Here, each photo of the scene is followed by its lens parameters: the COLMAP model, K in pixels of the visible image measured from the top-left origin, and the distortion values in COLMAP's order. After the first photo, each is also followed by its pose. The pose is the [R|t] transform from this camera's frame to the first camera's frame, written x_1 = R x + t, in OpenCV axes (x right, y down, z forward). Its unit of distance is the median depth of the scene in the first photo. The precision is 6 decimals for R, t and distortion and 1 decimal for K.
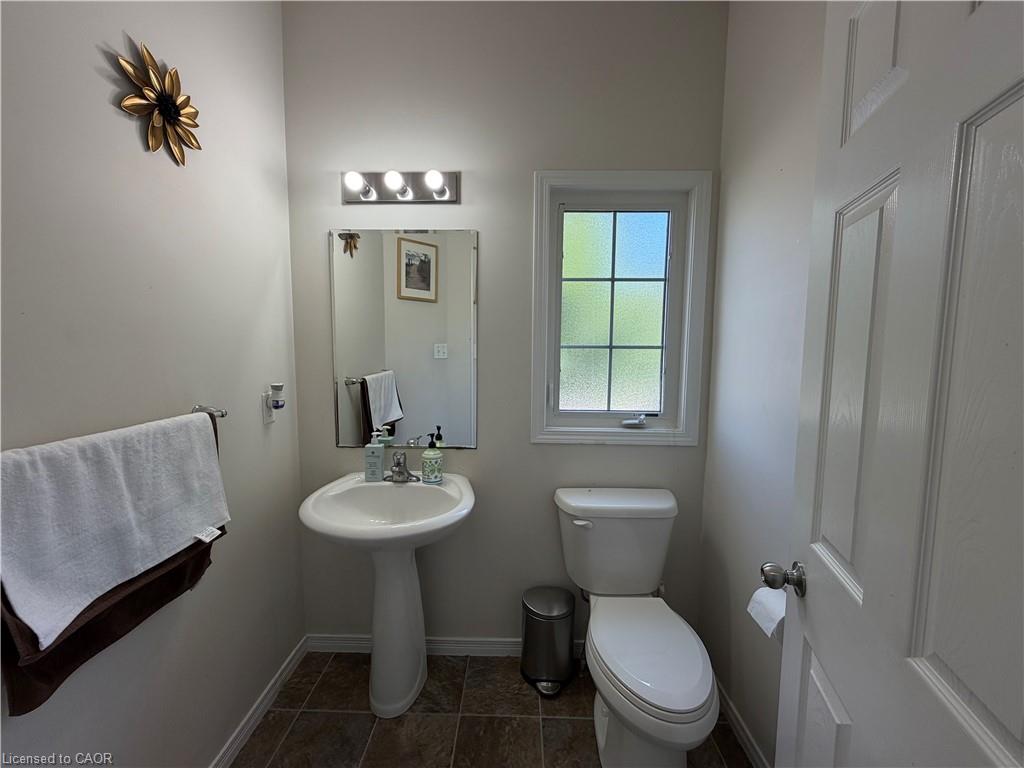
lens RADIAL K [[408.8, 0, 507.5], [0, 408.8, 385.1], [0, 0, 1]] dist [-0.001577, 0.000197]
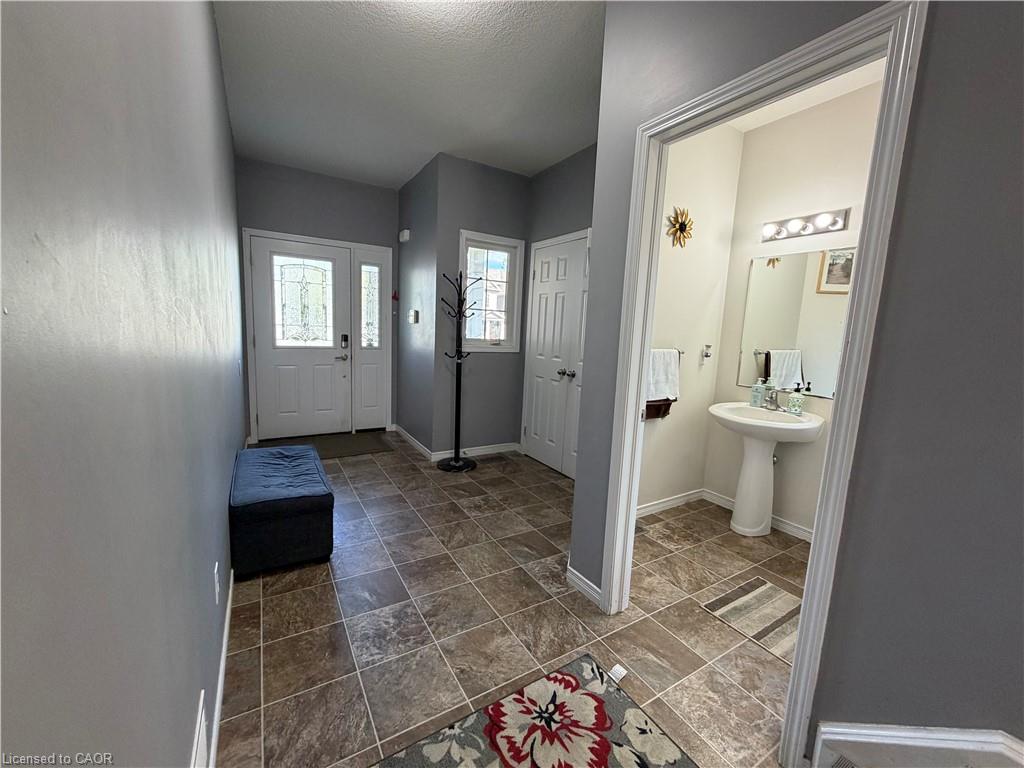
lens RADIAL K [[408.8, 0, 511.2], [0, 408.8, 383.2], [0, 0, 1]] dist [-0.001577, 0.000197]
pose [[0.546235, 0.127608, -0.827855, 0.542108], [-0.119254, 0.990107, 0.073932, 0.145030], [0.829099, 0.058341, 0.556049, -0.827460]]
